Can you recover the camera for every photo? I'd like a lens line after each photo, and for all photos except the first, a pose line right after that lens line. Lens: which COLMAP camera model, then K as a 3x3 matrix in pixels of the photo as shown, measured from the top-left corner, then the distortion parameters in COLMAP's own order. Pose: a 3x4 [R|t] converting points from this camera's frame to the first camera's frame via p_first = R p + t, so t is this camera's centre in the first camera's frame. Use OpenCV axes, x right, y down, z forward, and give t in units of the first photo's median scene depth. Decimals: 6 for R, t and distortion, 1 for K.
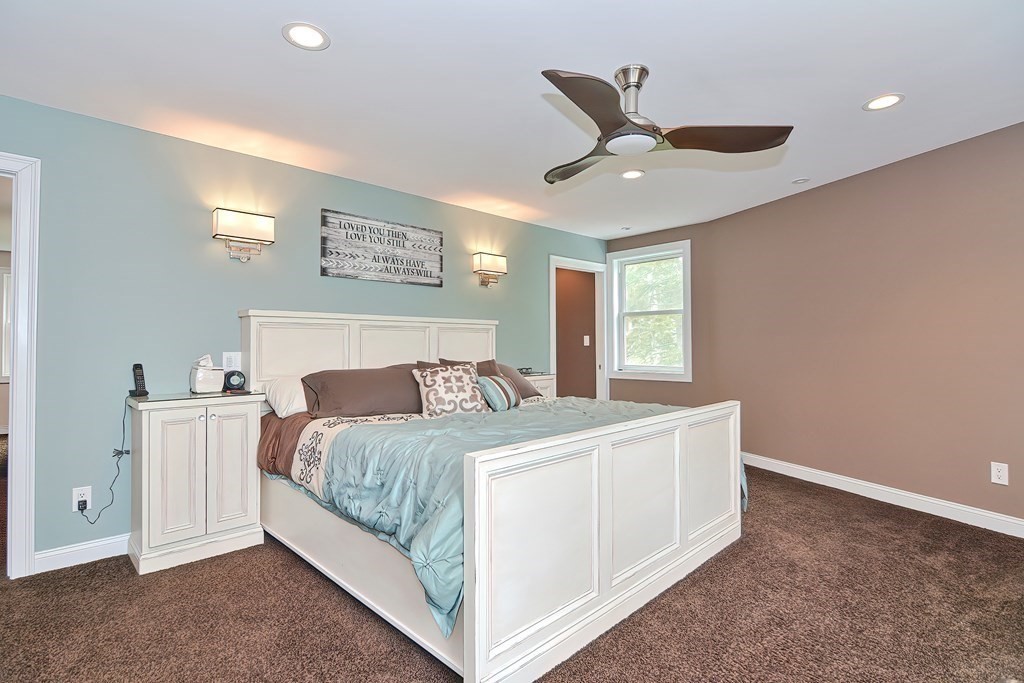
lens RADIAL K [[497.2, 0, 512.7], [0, 497.2, 336.0], [0, 0, 1]] dist [0.000868, -0.001375]
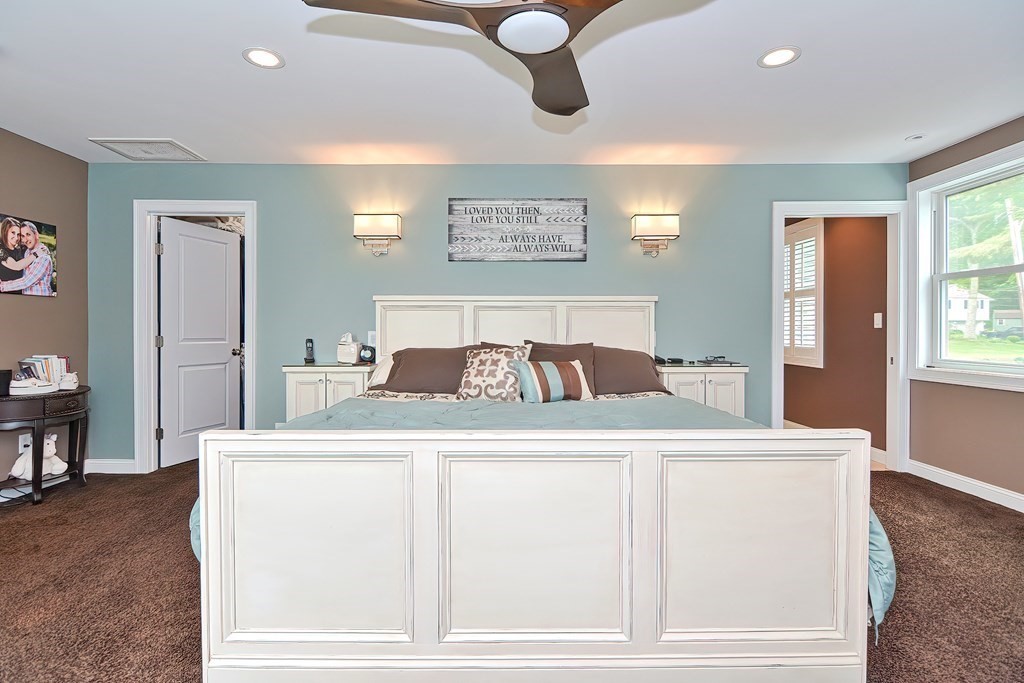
lens RADIAL K [[497.2, 0, 509.8], [0, 497.2, 337.8], [0, 0, 1]] dist [0.000868, -0.001375]
pose [[0.717406, 0.016618, -0.696457, 0.430173], [0.009798, 0.999376, 0.033938, 0.008672], [0.696587, -0.031172, 0.716795, 0.291737]]
